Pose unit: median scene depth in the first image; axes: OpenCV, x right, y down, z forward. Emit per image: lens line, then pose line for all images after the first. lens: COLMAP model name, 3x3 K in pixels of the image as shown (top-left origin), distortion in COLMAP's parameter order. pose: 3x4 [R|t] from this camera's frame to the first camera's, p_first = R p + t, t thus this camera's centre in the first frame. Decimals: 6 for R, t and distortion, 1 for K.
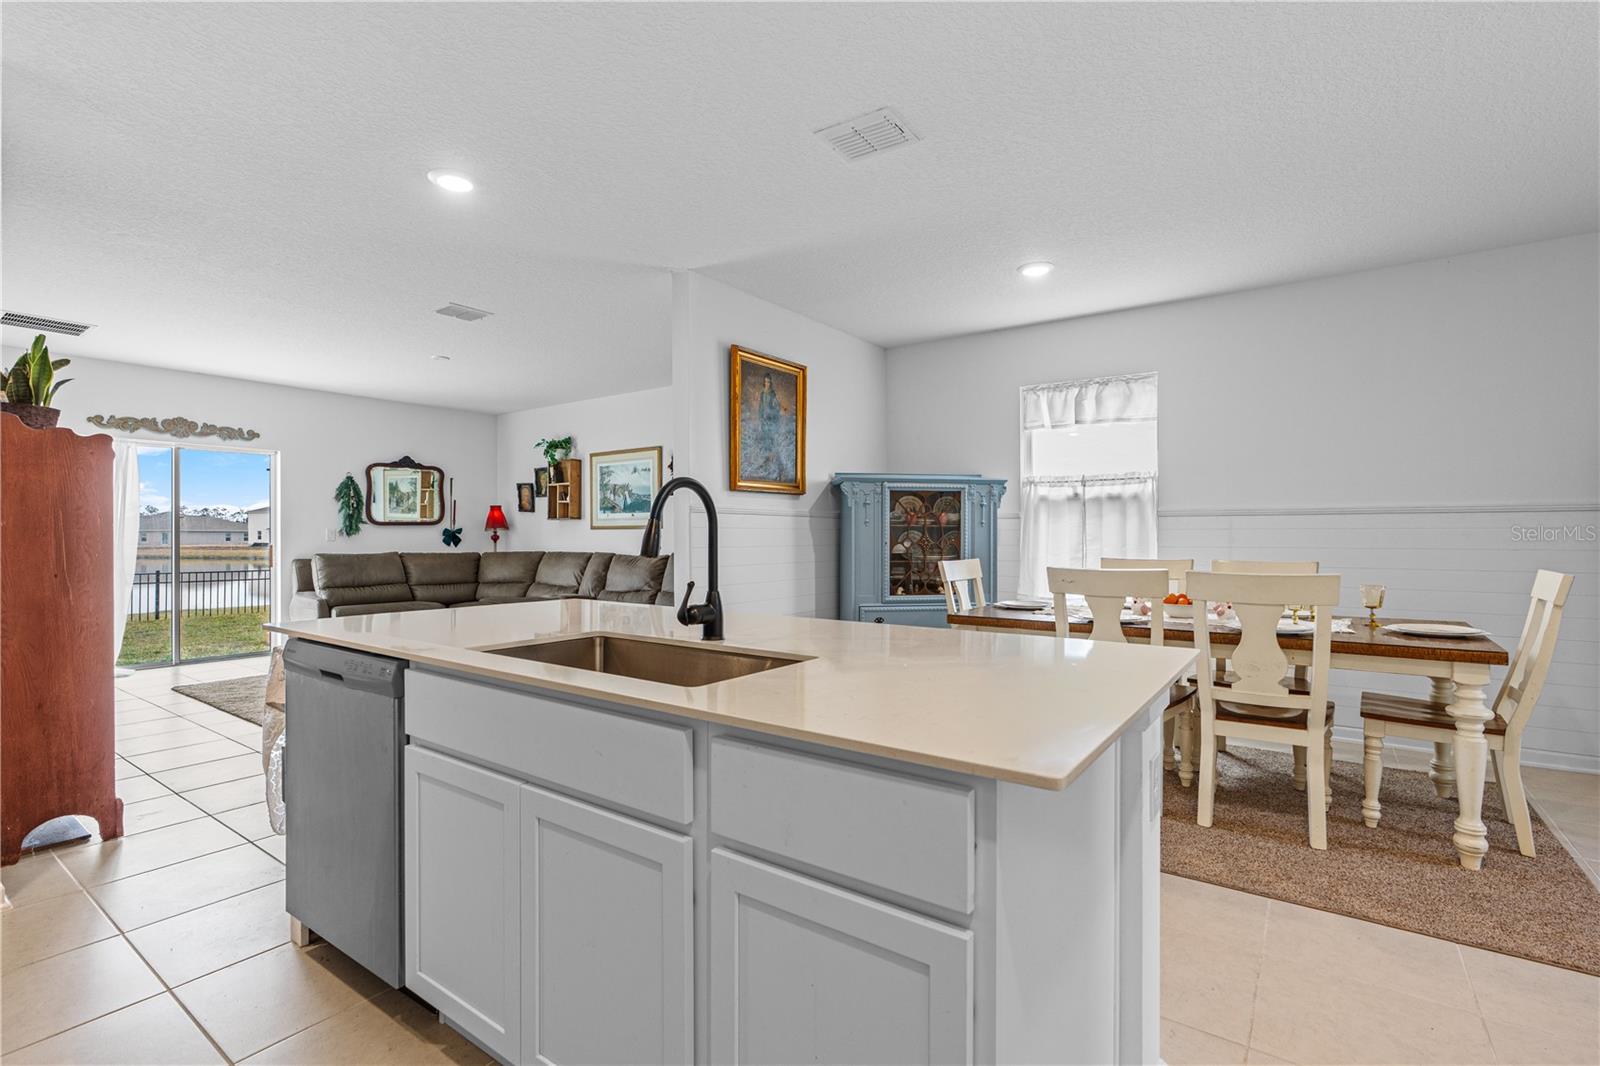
lens RADIAL K [[721.3, 0, 806.3], [0, 721.3, 528.9], [0, 0, 1]] dist [-0.003735, -0.000250]
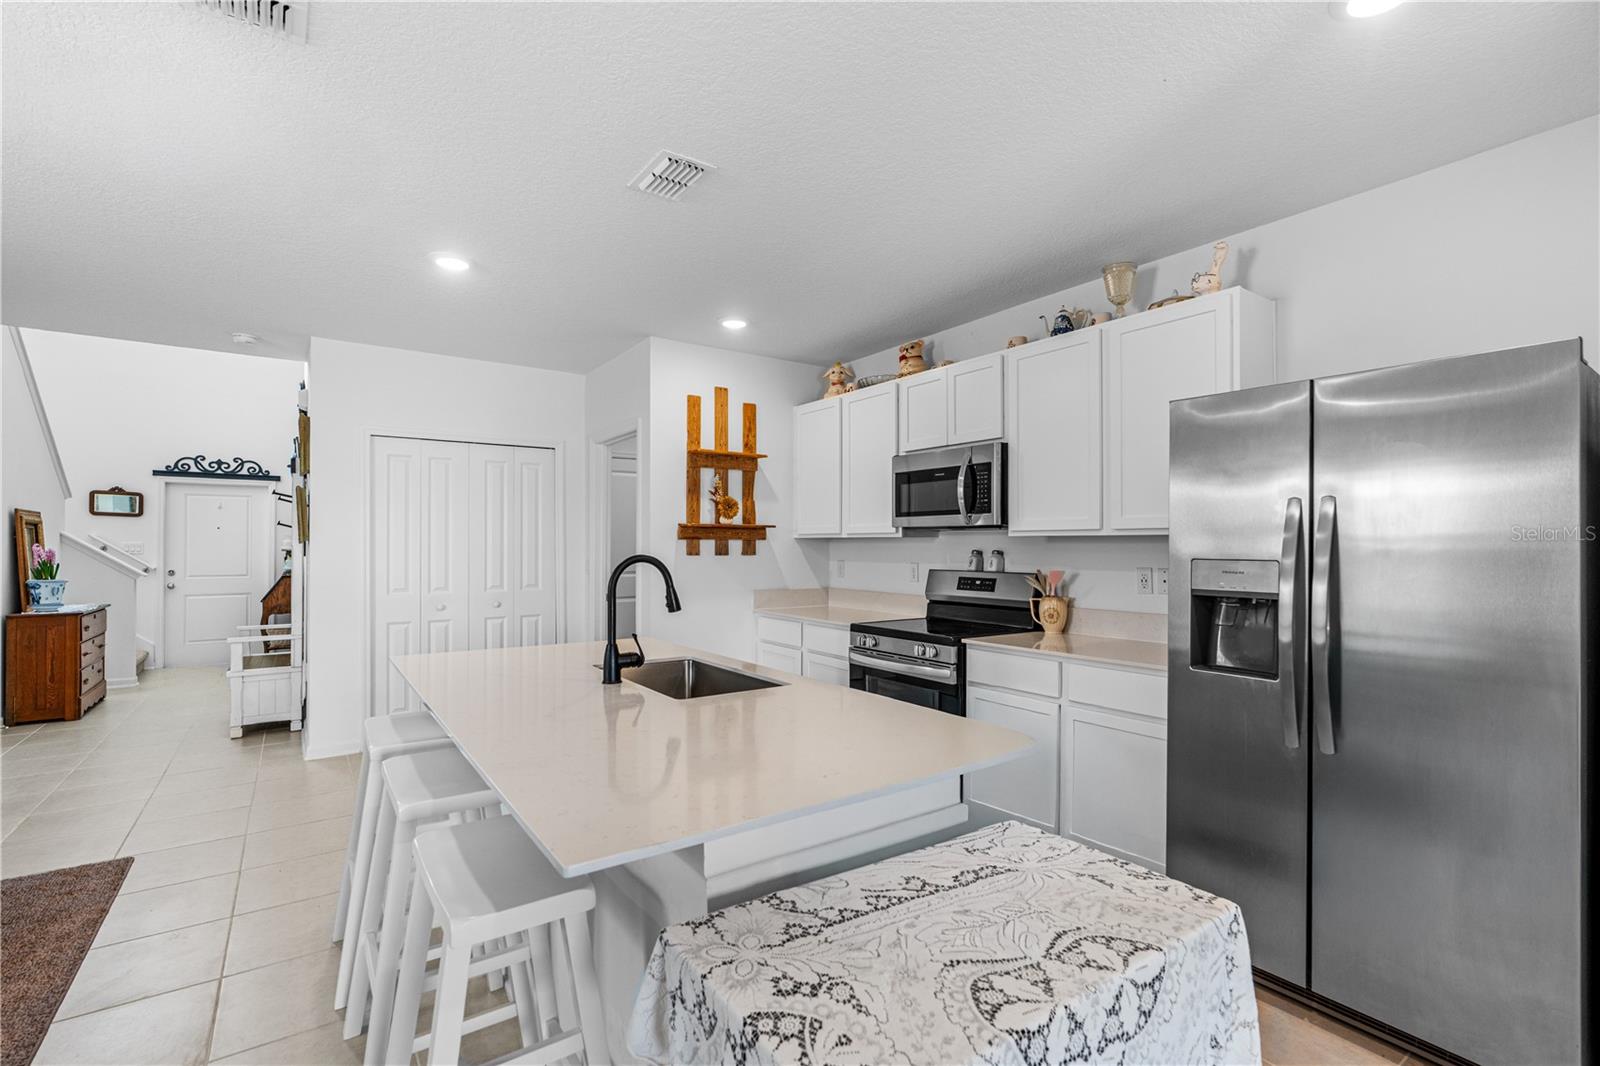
lens RADIAL K [[724.7, 0, 804.5], [0, 724.7, 541.8], [0, 0, 1]] dist [-0.000813, 0.000735]
pose [[-0.943424, -0.000706, 0.331587, -0.201607], [-0.004102, 0.999946, -0.009542, -0.019310], [-0.331562, -0.010362, -0.943376, 0.487805]]
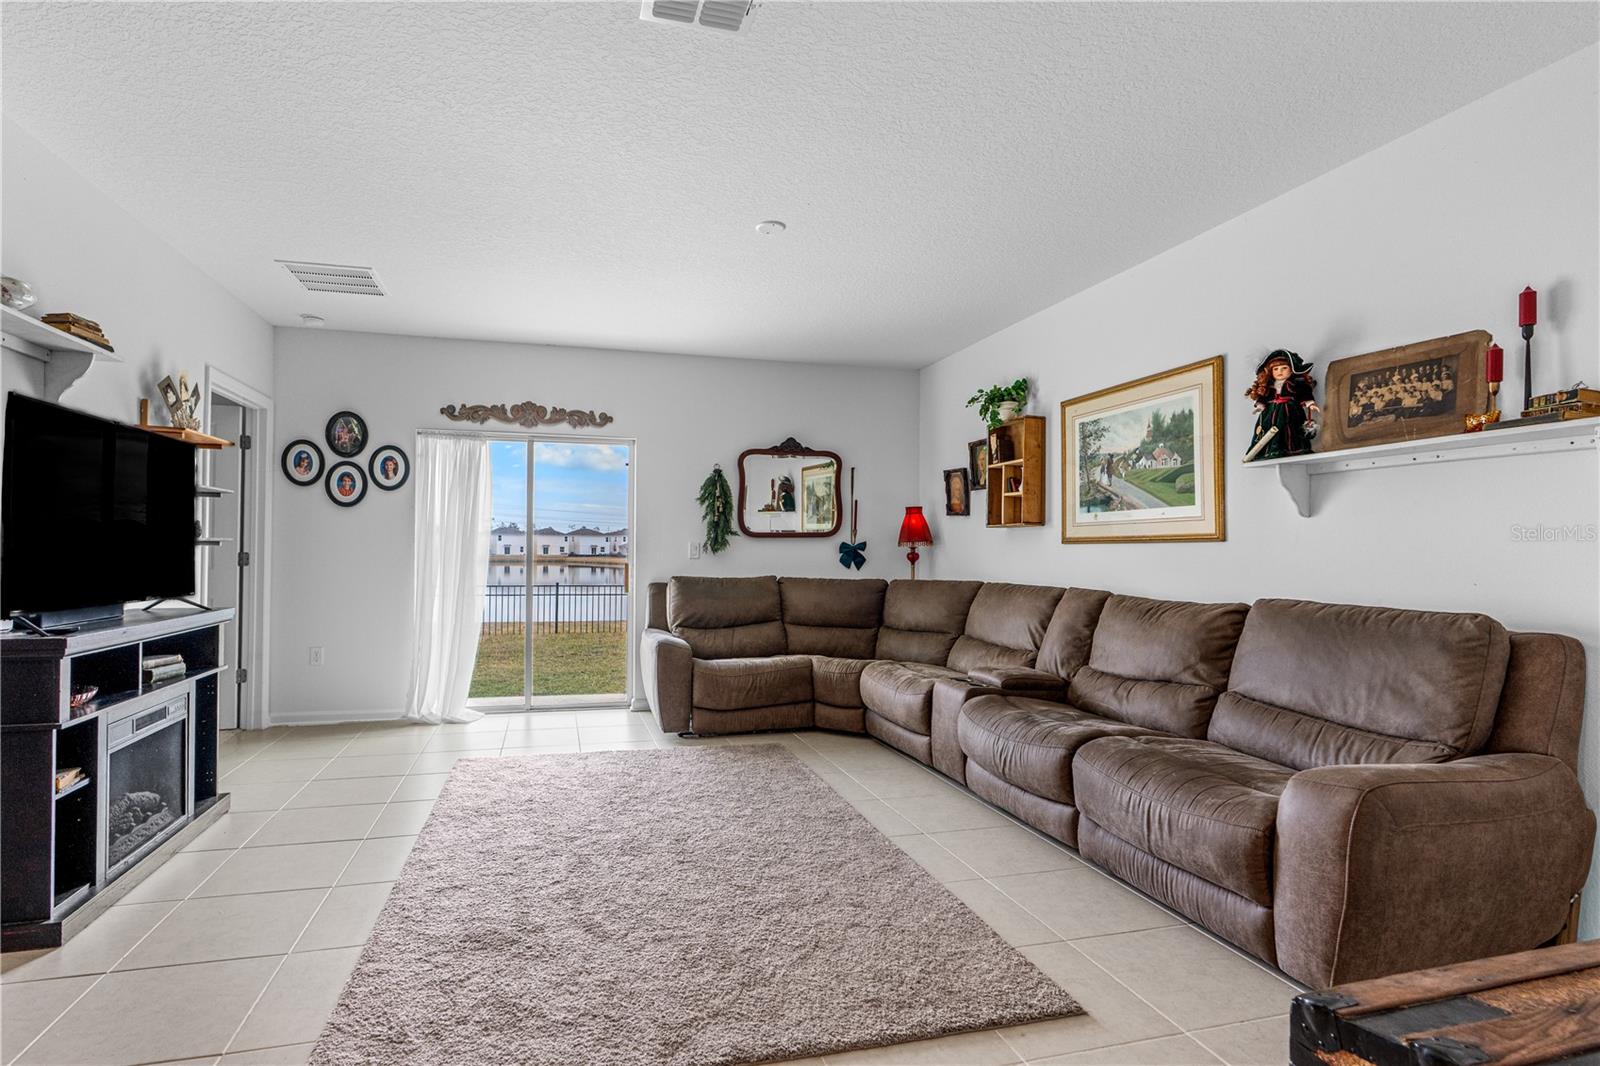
lens RADIAL K [[770.3, 0, 744.8], [0, 770.3, 540.0], [0, 0, 1]] dist [-0.003752, 0.000253]
pose [[0.760449, -0.001405, -0.649396, -0.110868], [-0.004421, 0.999963, -0.007340, 0.003163], [0.649382, 0.008453, 0.760415, 0.425571]]
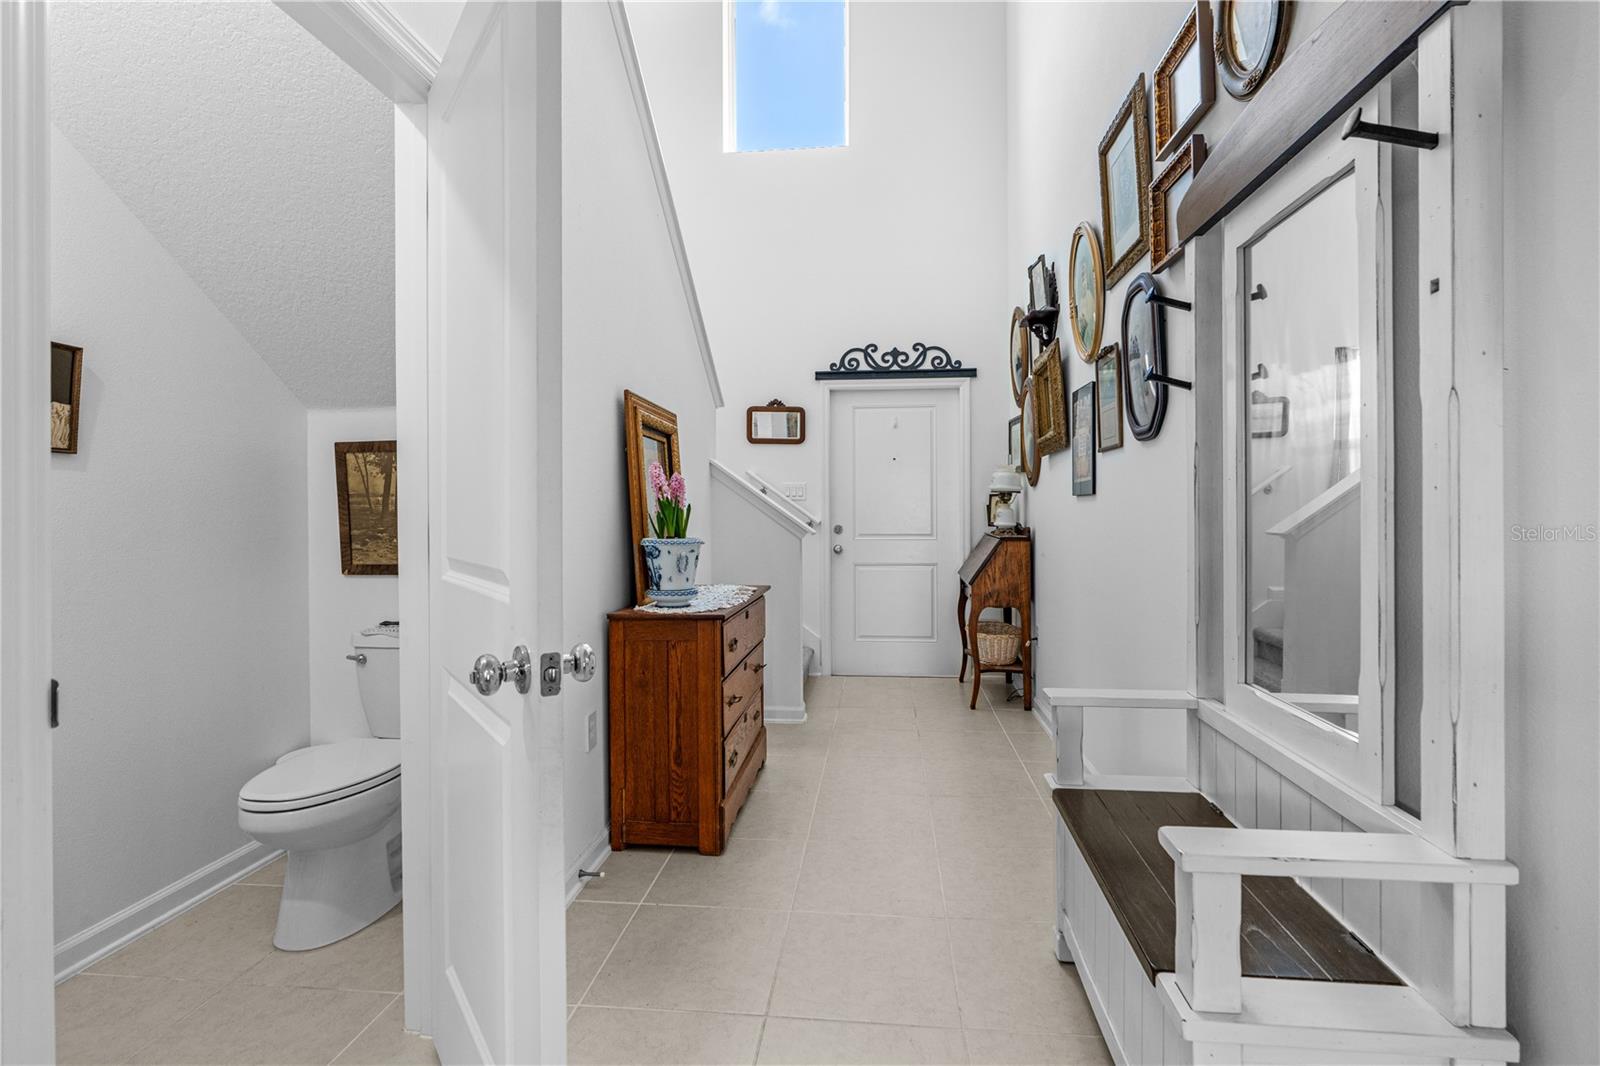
lens RADIAL K [[721.3, 0, 806.3], [0, 721.3, 528.9], [0, 0, 1]] dist [-0.003735, -0.000250]
pose [[-0.493914, -0.021436, 0.869247, 0.420996], [0.000374, 0.999691, 0.024866, 0.001550], [-0.869511, 0.012607, -0.493753, 0.170313]]
